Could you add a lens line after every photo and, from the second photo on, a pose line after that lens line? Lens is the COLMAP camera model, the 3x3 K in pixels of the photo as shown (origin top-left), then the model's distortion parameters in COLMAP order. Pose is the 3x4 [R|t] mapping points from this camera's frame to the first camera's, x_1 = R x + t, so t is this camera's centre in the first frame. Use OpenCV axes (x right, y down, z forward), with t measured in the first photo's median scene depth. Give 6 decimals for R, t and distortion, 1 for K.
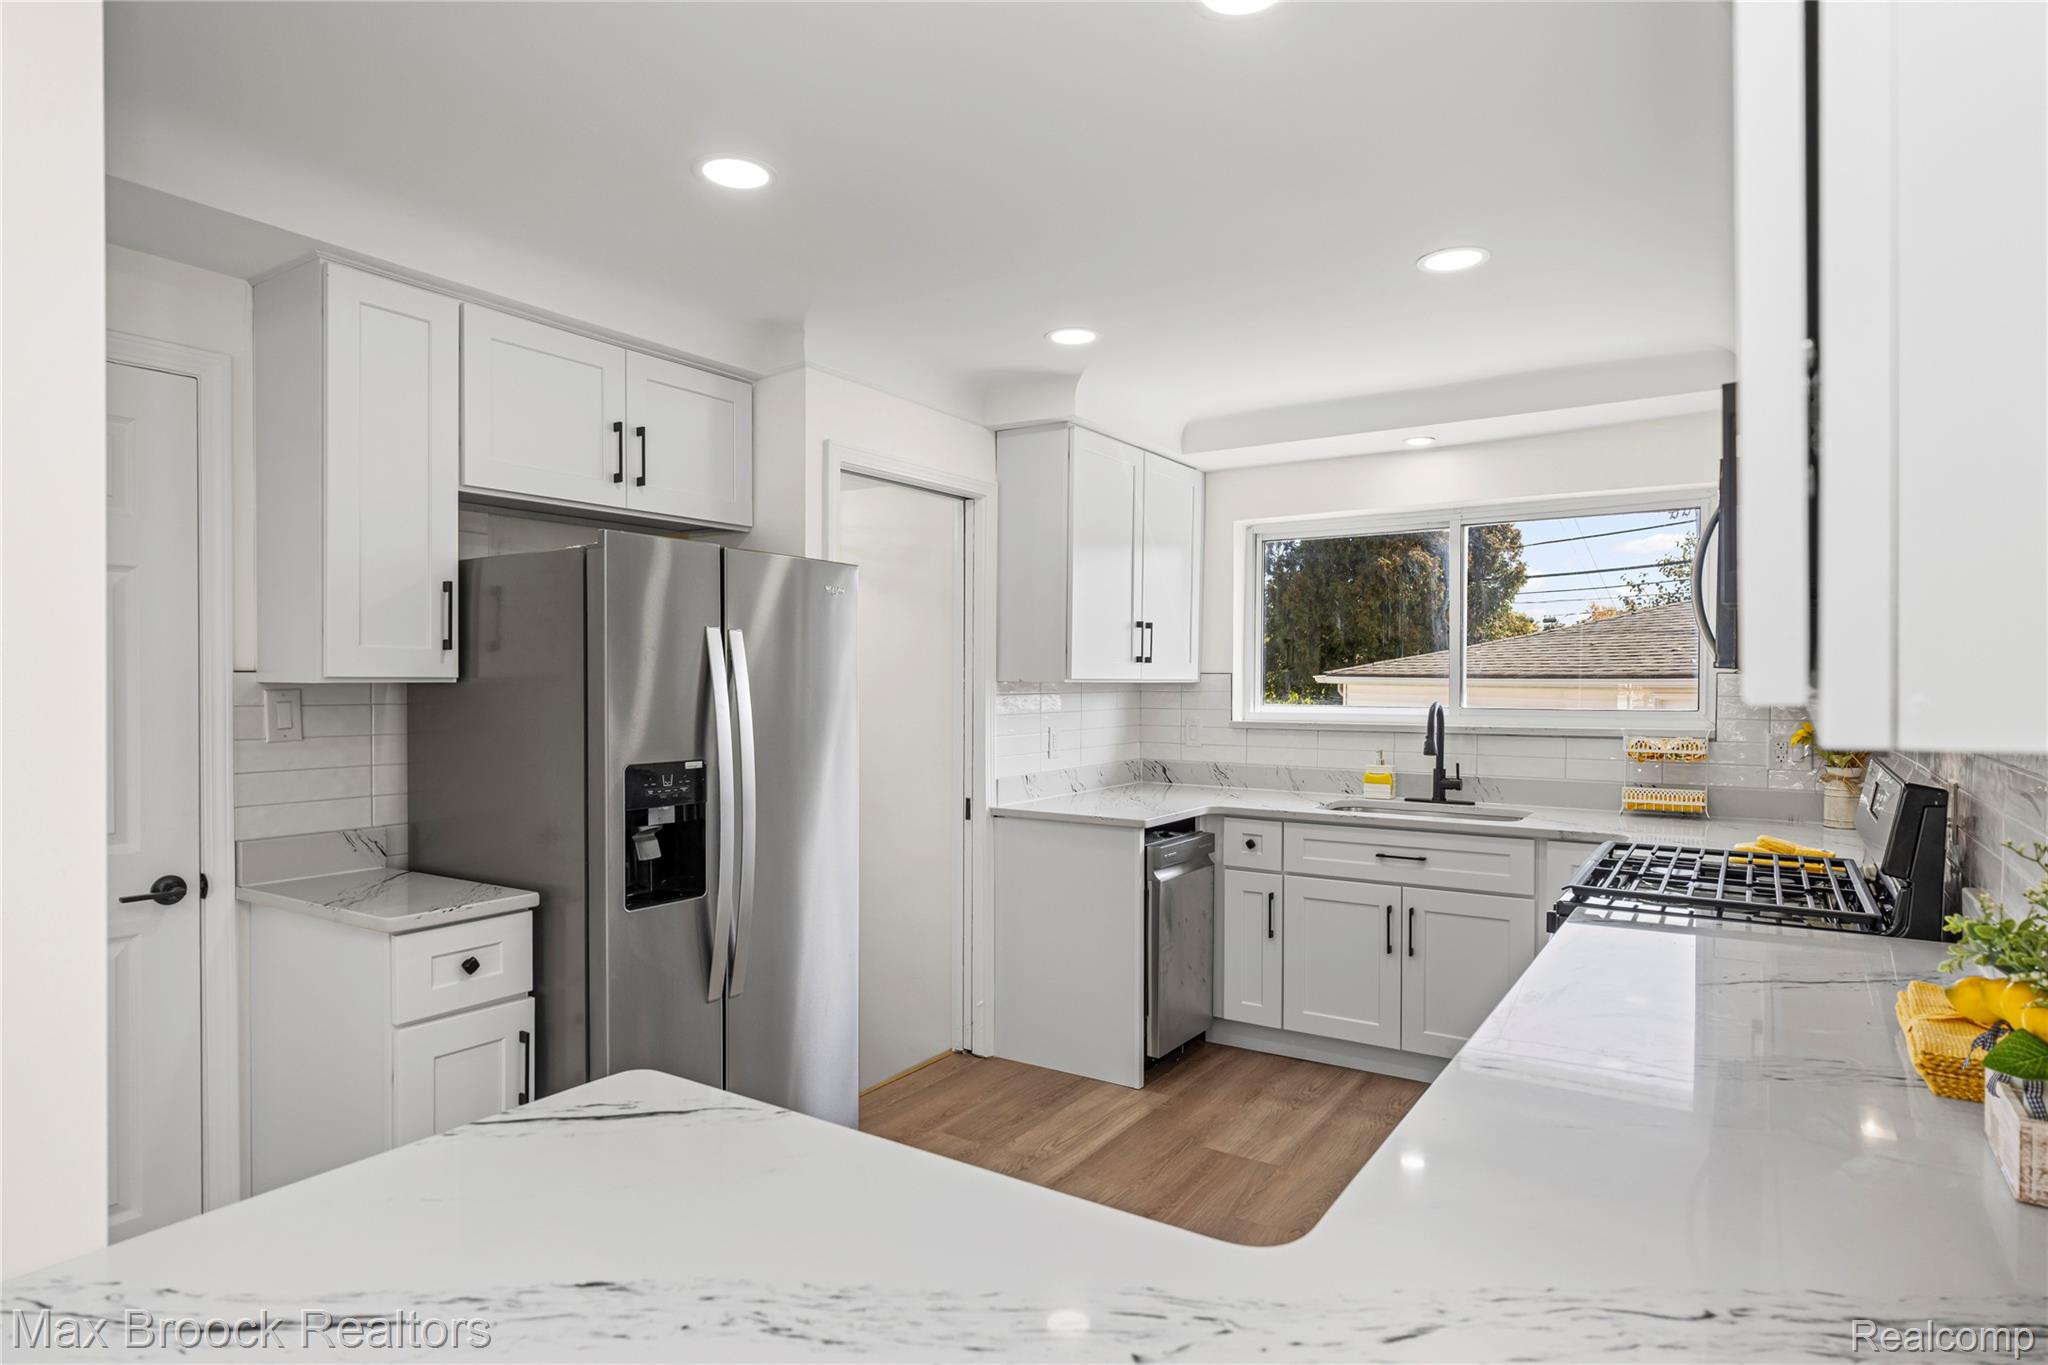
lens RADIAL K [[1153.1, 0, 1023.5], [0, 1153.1, 685.7], [0, 0, 1]] dist [-0.001307, -0.000049]
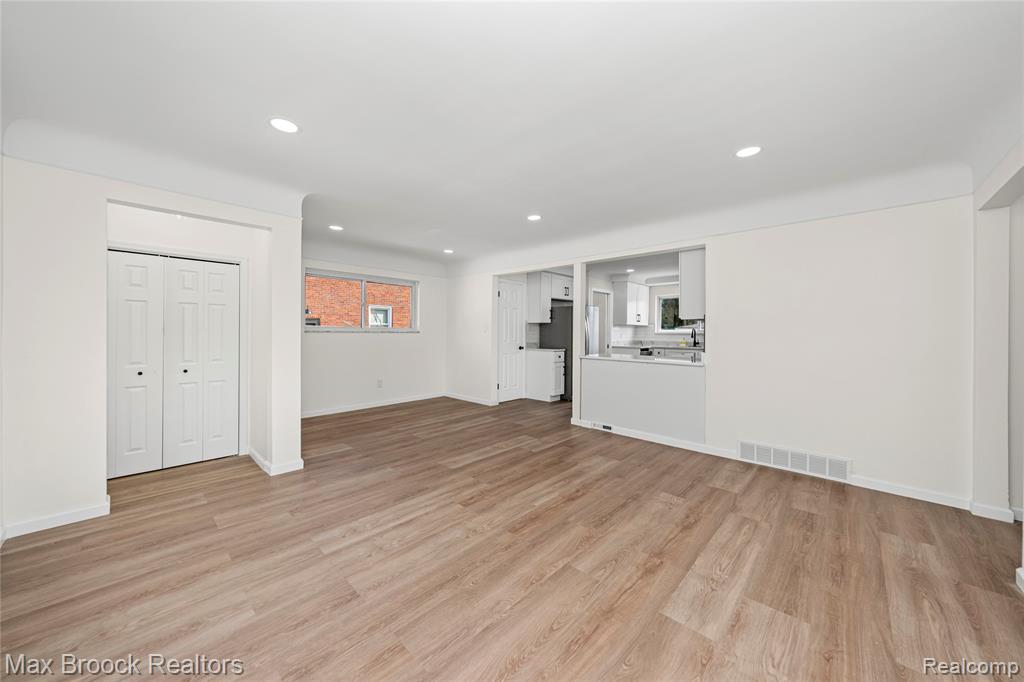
lens RADIAL K [[358.8, 0, 510.5], [0, 358.8, 331.1], [0, 0, 1]] dist [0.000274, 0.000003]
pose [[0.982037, 0.006164, -0.188586, -0.193575], [-0.006967, 0.999969, -0.003592, 0.040263], [0.188558, 0.004841, 0.982050, -0.906122]]
